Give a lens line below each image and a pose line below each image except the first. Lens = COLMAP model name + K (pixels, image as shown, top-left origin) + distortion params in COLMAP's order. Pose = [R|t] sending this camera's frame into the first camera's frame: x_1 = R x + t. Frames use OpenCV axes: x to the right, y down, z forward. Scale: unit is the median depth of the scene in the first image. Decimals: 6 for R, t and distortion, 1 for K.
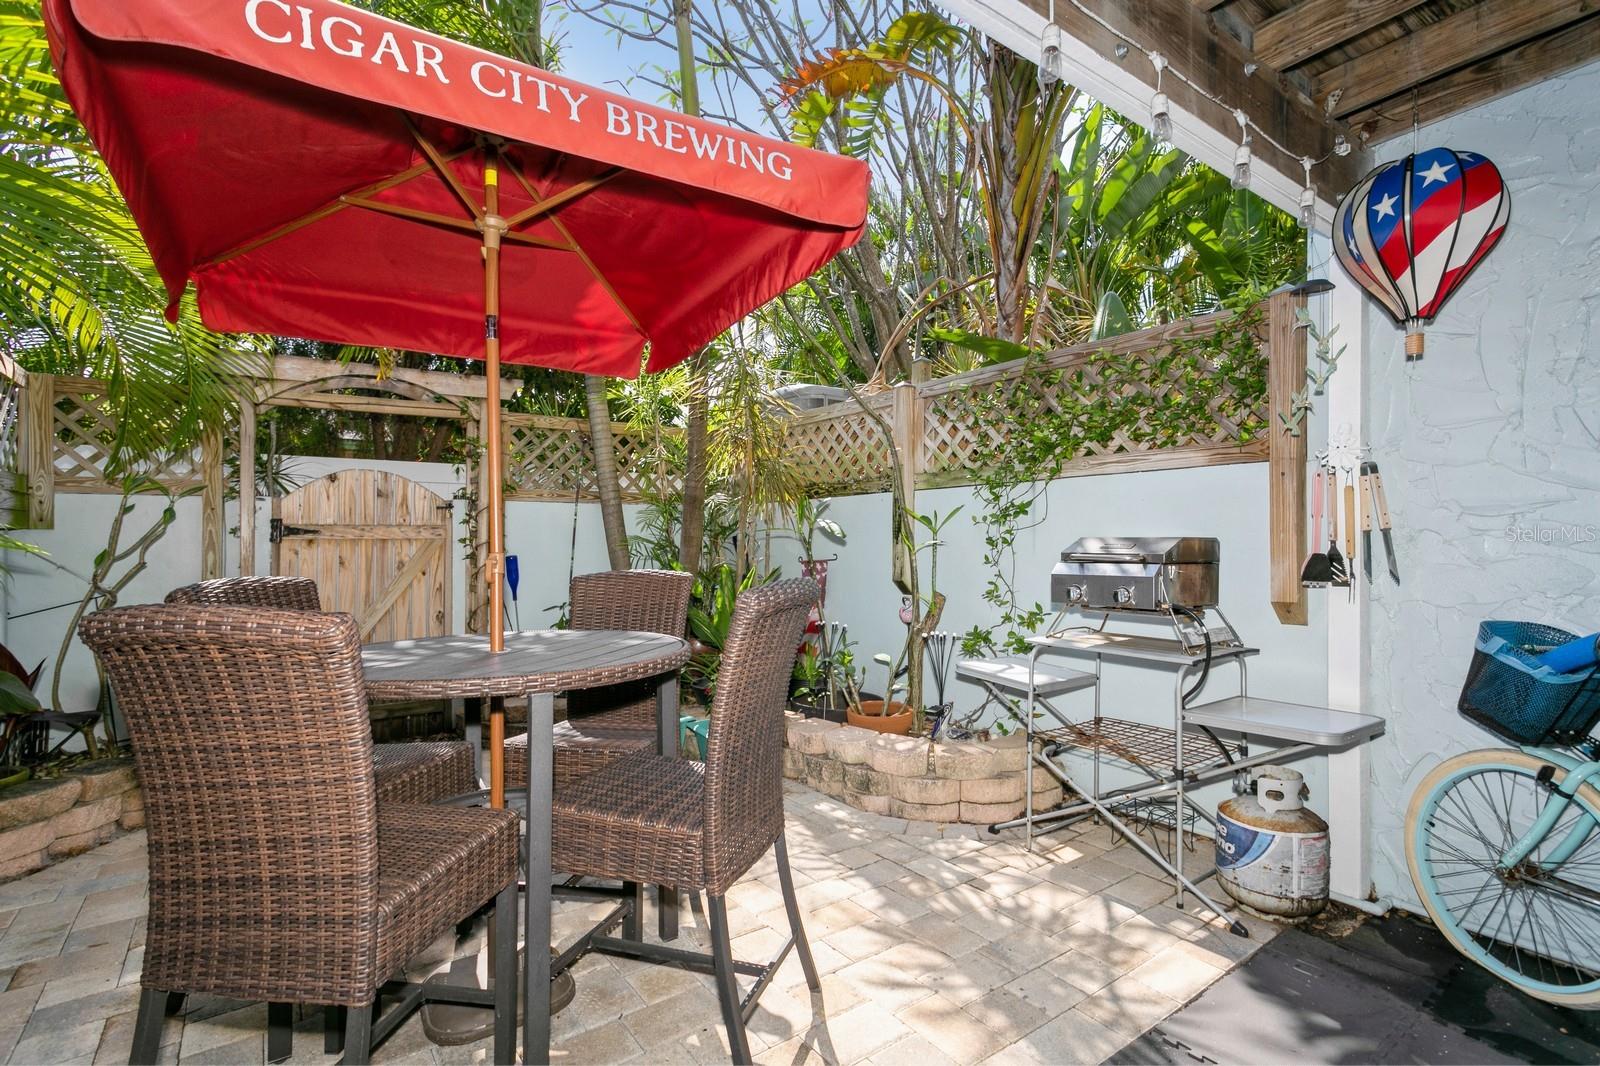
lens RADIAL K [[760.9, 0, 796.2], [0, 760.9, 530.7], [0, 0, 1]] dist [0.003038, 0.002495]
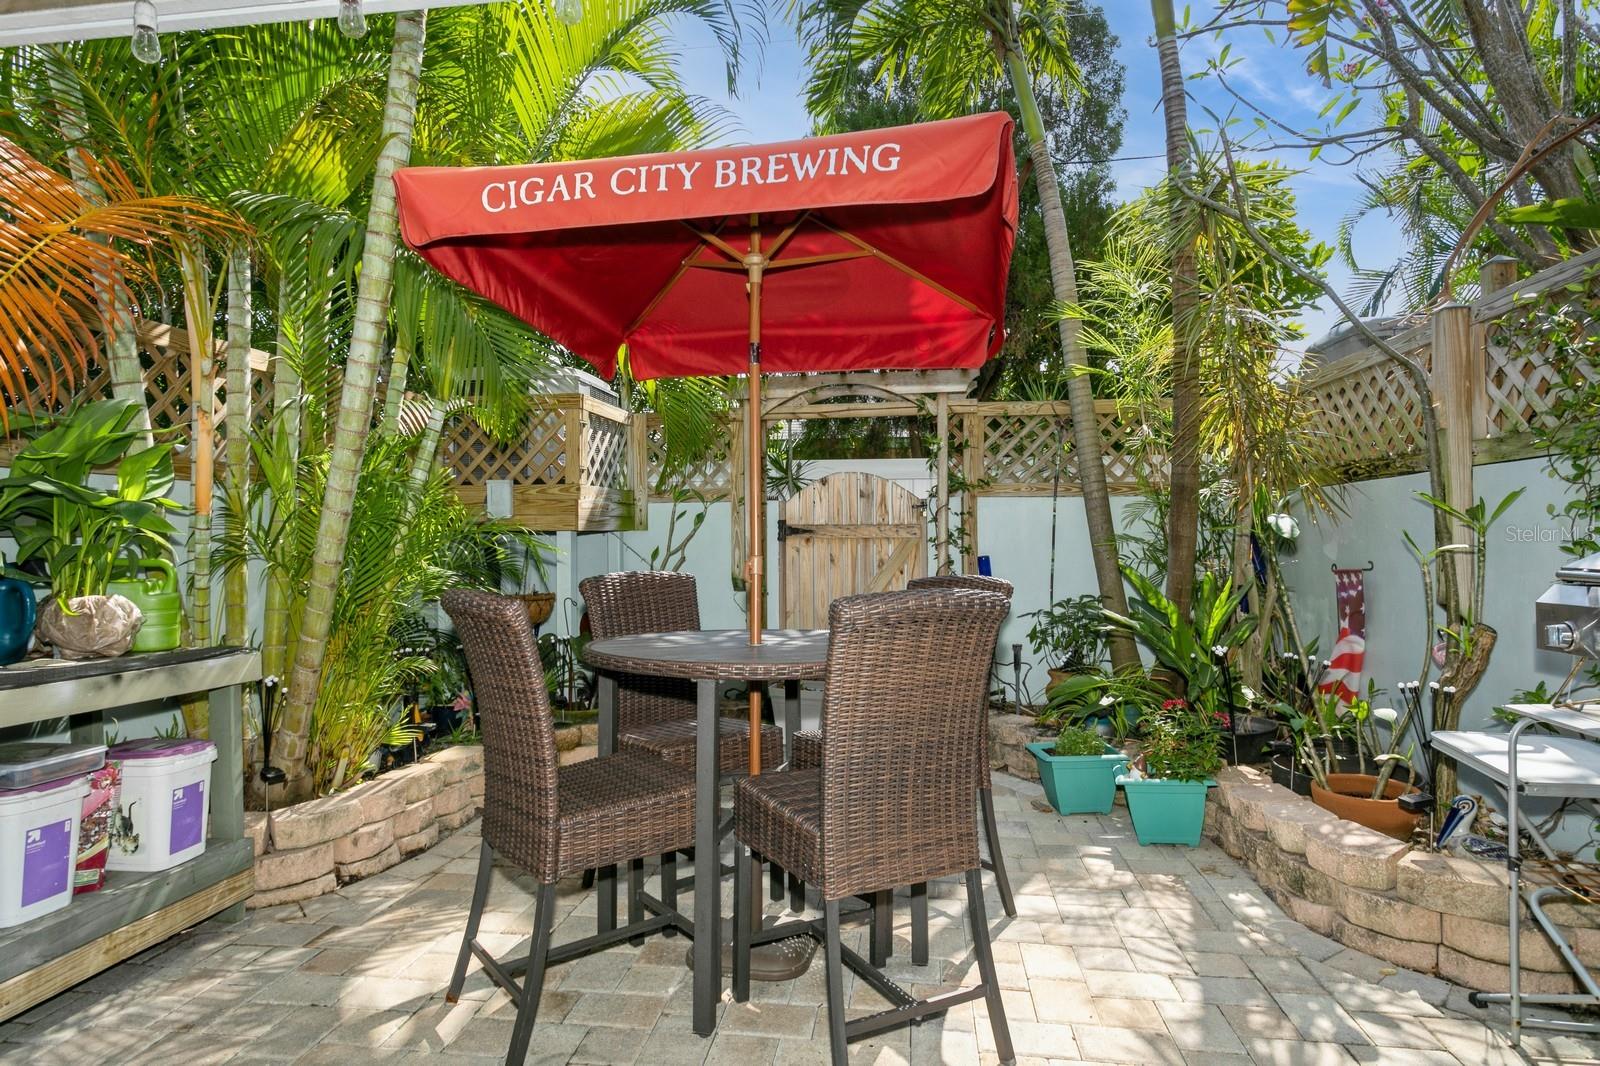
lens RADIAL K [[930.5, 0, 800.2], [0, 930.5, 529.2], [0, 0, 1]] dist [0.003581, 0.004792]
pose [[0.711102, -0.002412, -0.703085, 0.355579], [0.006528, 0.999974, 0.003172, -0.006823], [0.703059, -0.006845, 0.711099, 0.040585]]
